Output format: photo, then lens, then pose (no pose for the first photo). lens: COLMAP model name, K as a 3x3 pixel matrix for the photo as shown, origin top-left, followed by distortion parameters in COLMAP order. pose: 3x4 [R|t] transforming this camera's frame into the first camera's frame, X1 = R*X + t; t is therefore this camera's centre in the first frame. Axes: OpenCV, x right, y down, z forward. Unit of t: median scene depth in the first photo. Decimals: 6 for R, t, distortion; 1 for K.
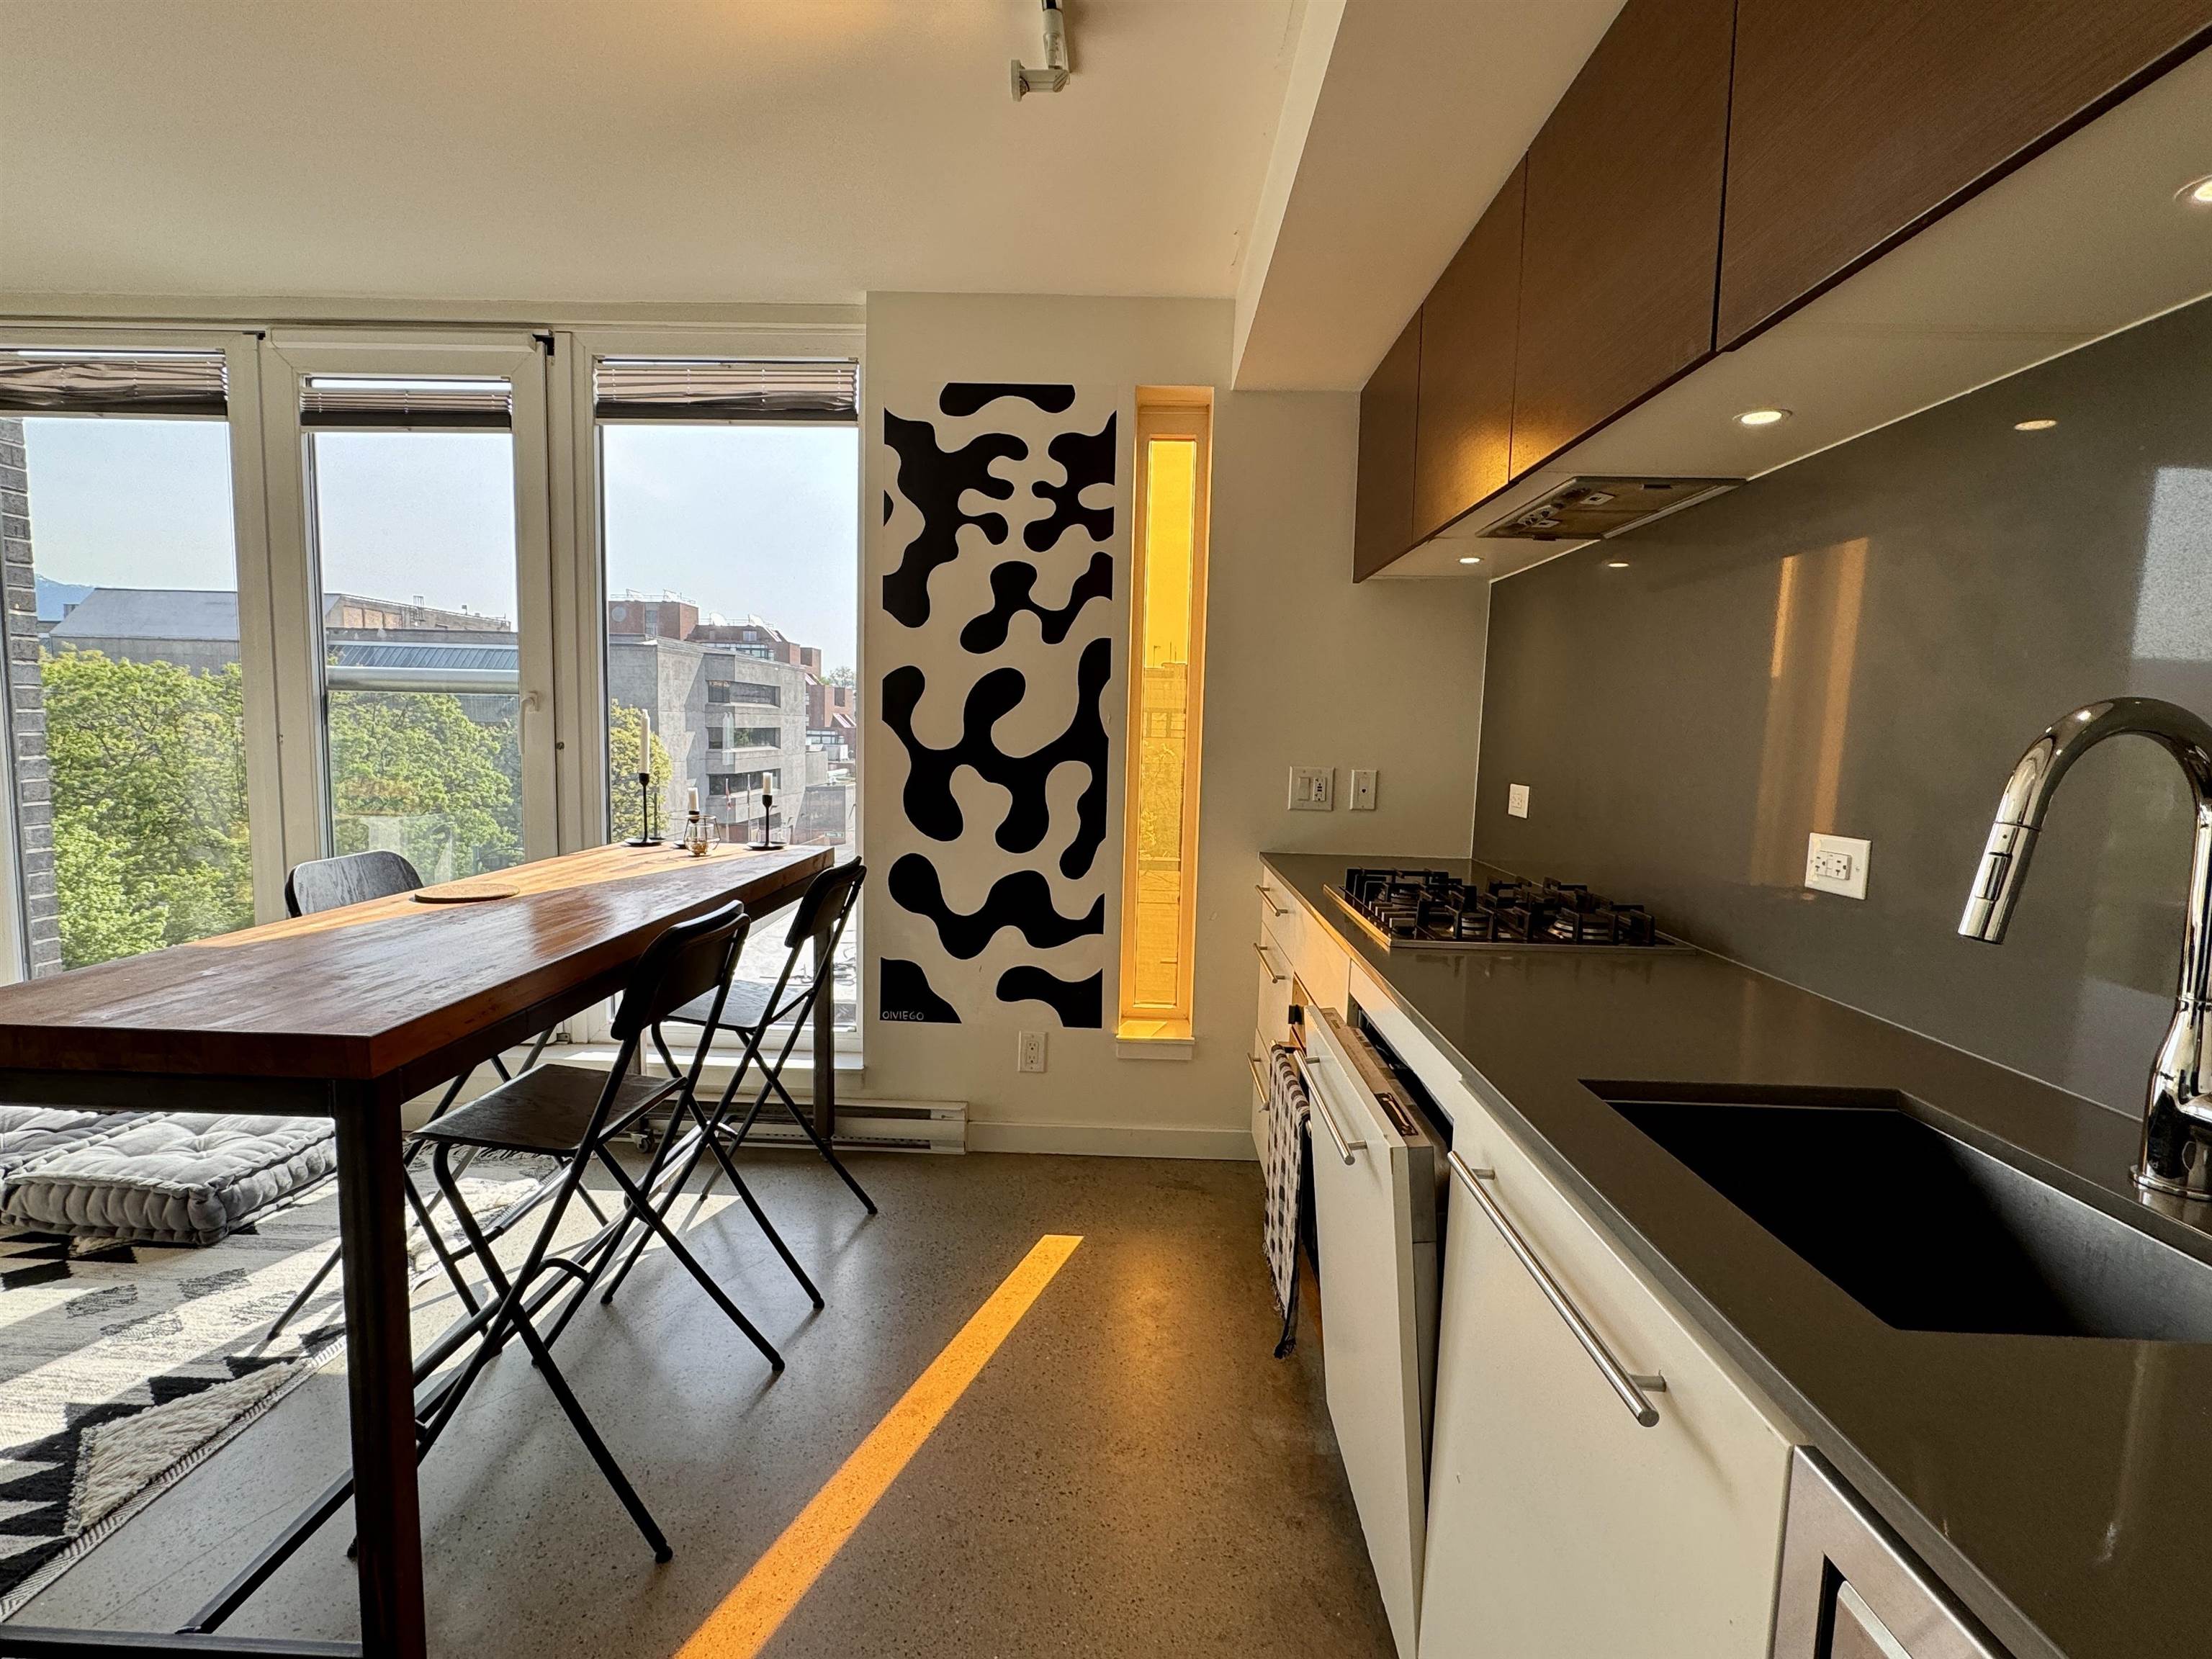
lens RADIAL K [[1054.4, 0, 1103.4], [0, 1054.4, 826.7], [0, 0, 1]] dist [-0.000563, -0.000952]
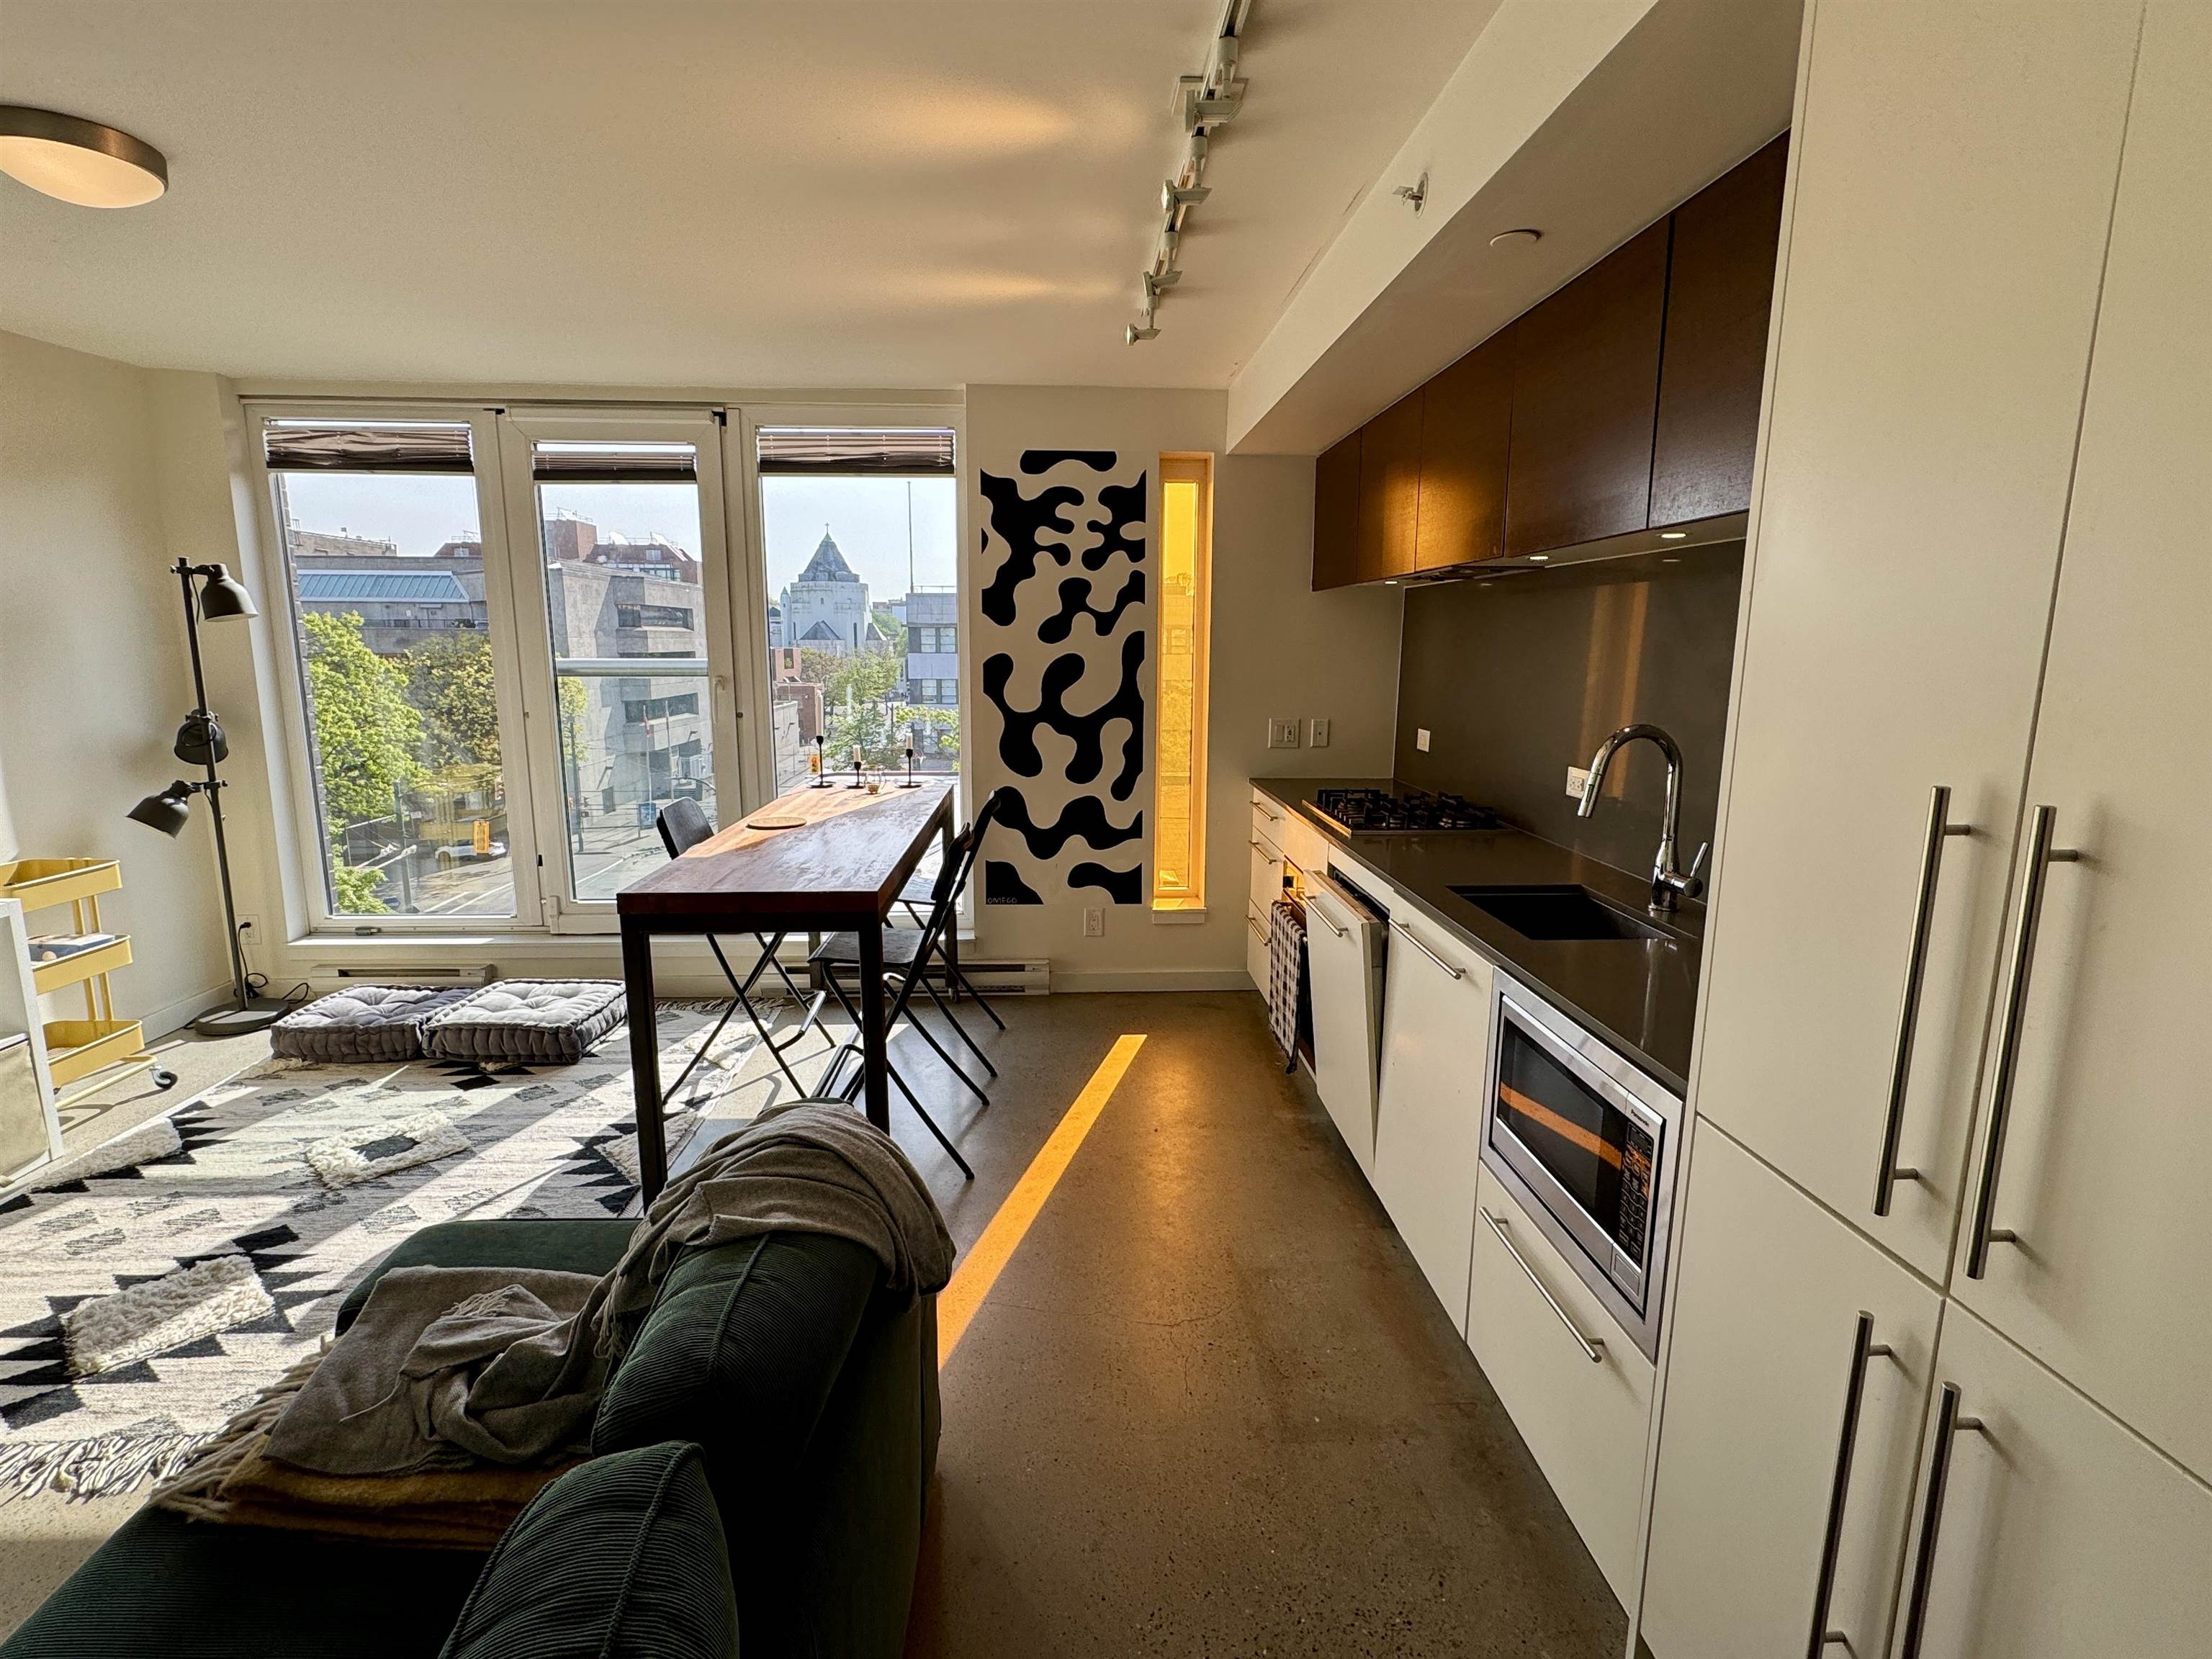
lens RADIAL K [[1054.4, 0, 1103.4], [0, 1054.4, 826.7], [0, 0, 1]] dist [-0.000563, -0.000952]
pose [[0.996856, -0.033800, 0.071663, -0.157547], [0.027940, 0.996302, 0.081255, -0.032622], [-0.074144, -0.078998, 0.994114, -0.427723]]
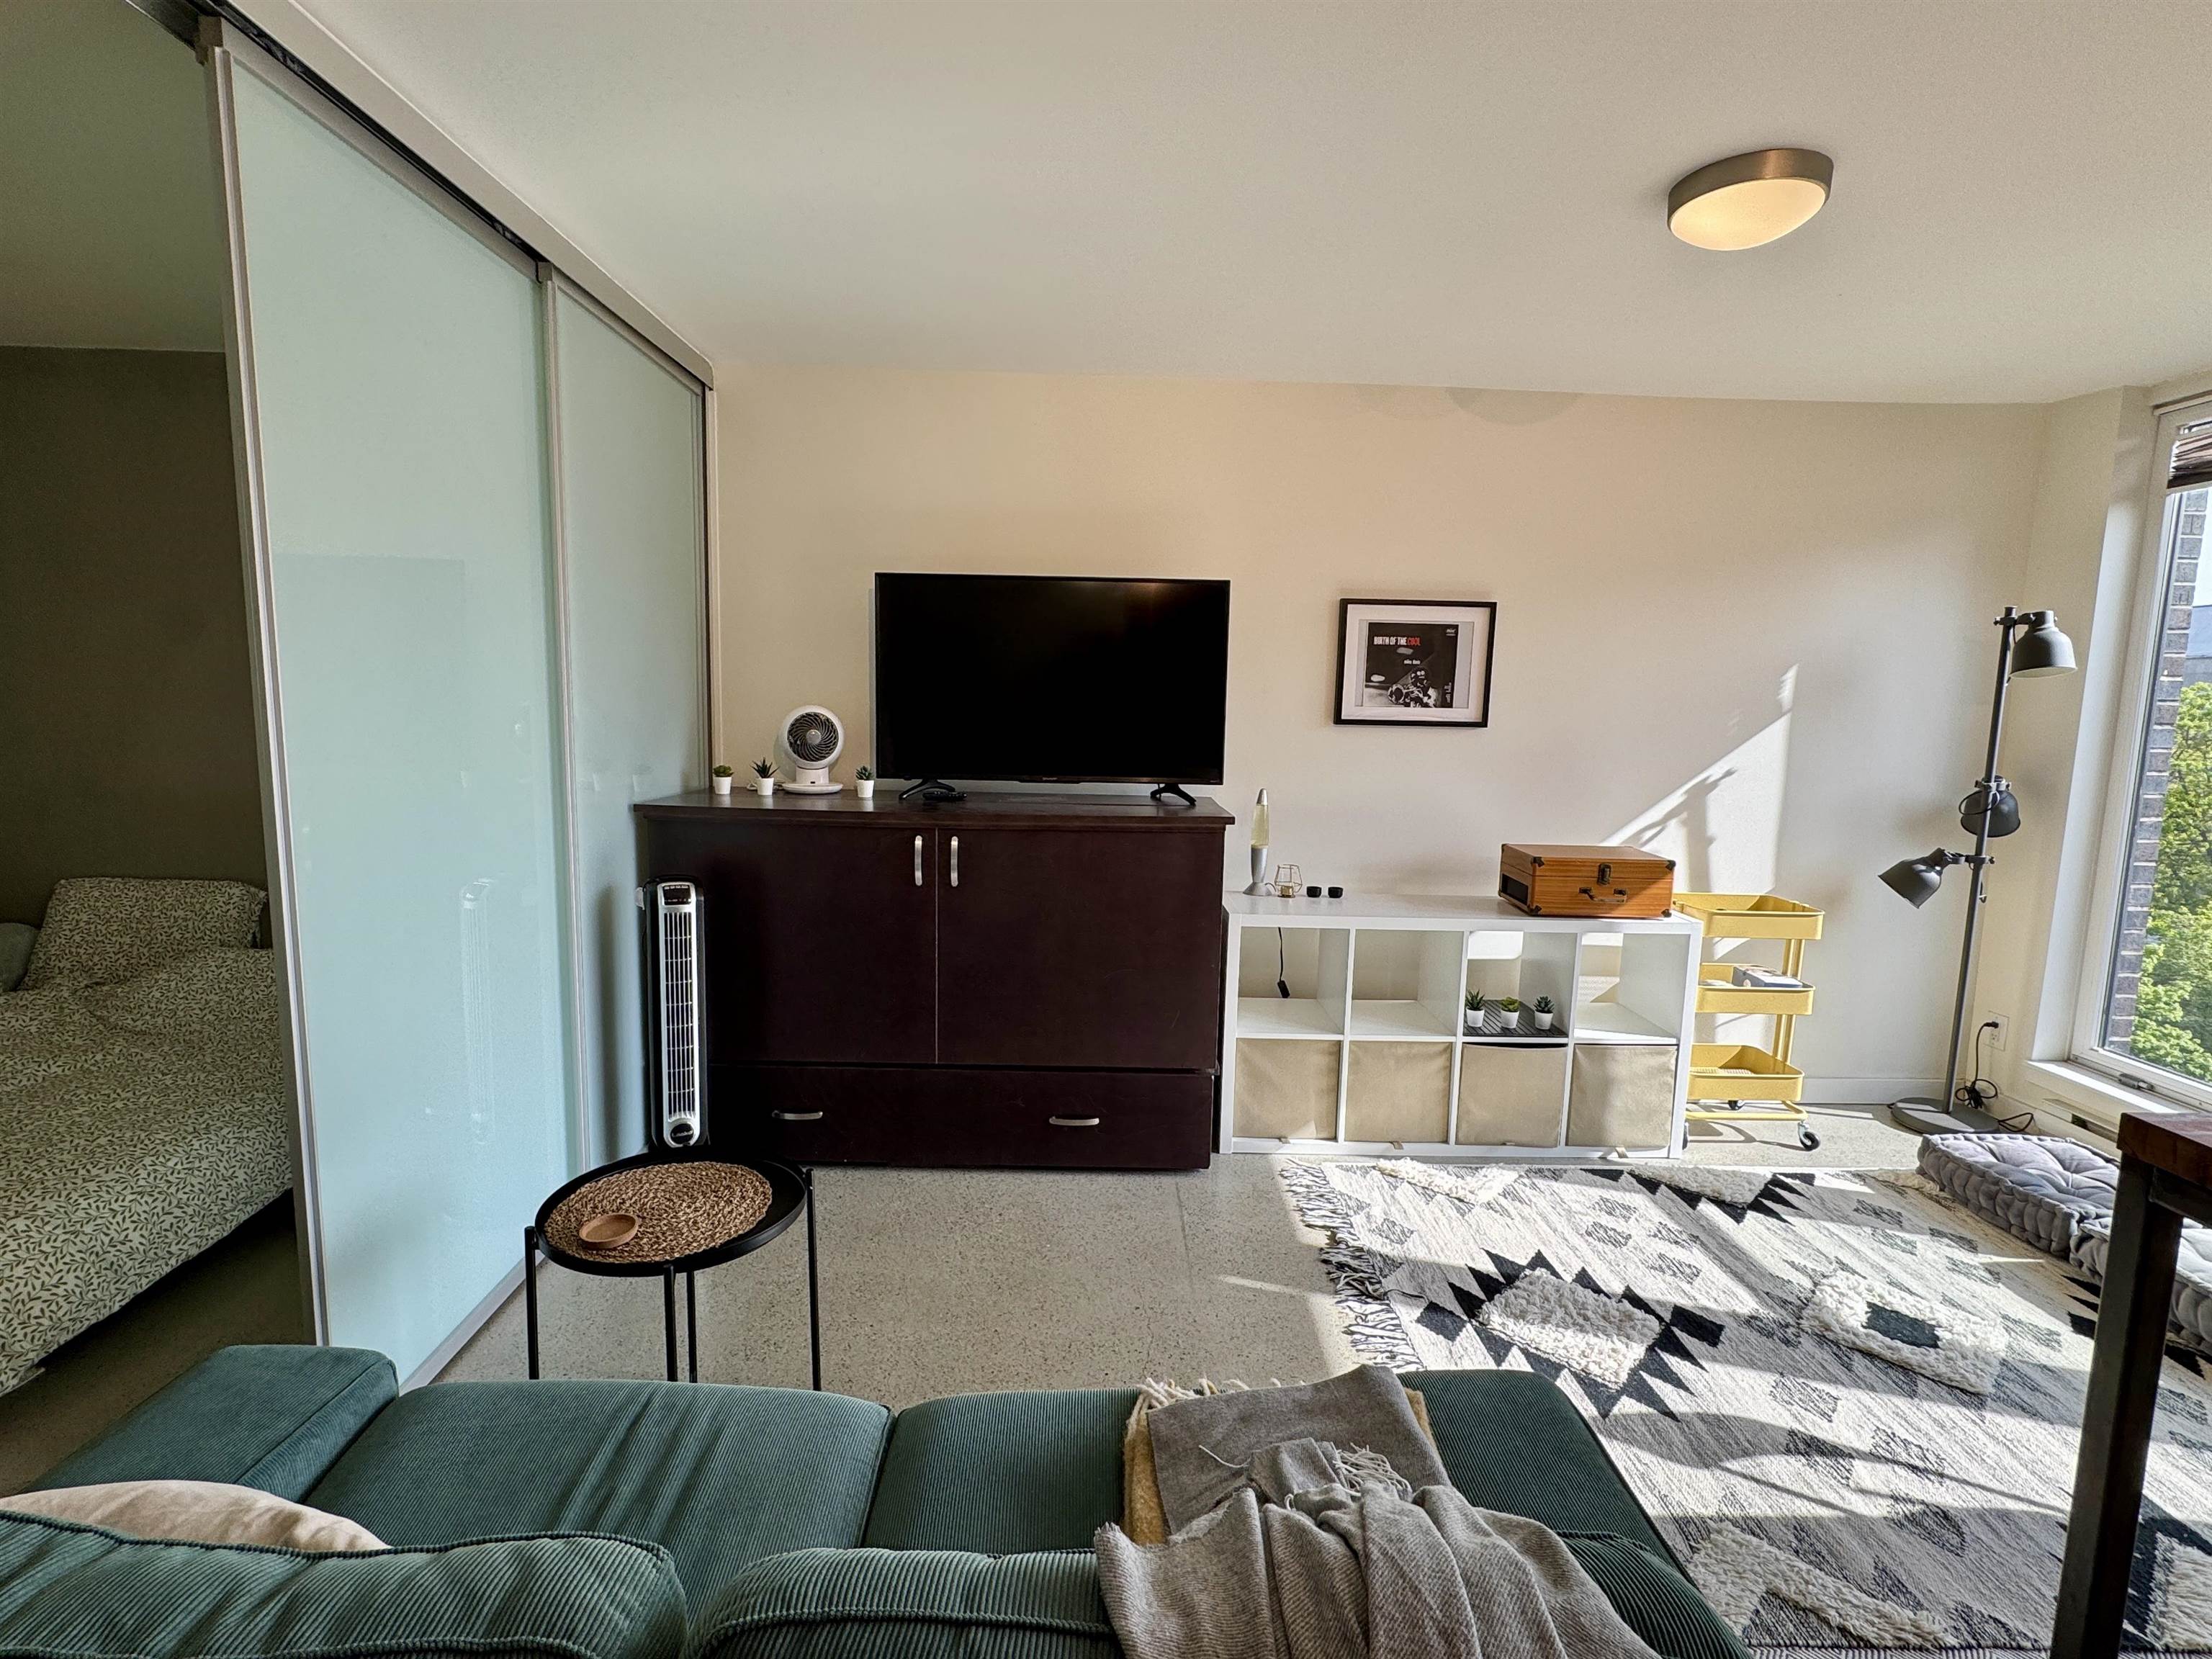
lens RADIAL K [[1054.5, 0, 1106.4], [0, 1054.5, 825.0], [0, 0, 1]] dist [-0.001652, 0.000306]
pose [[0.049067, 0.095759, -0.994194, -0.056485], [-0.116842, 0.989109, 0.089503, -0.038240], [0.991938, 0.111772, 0.059721, -0.074086]]
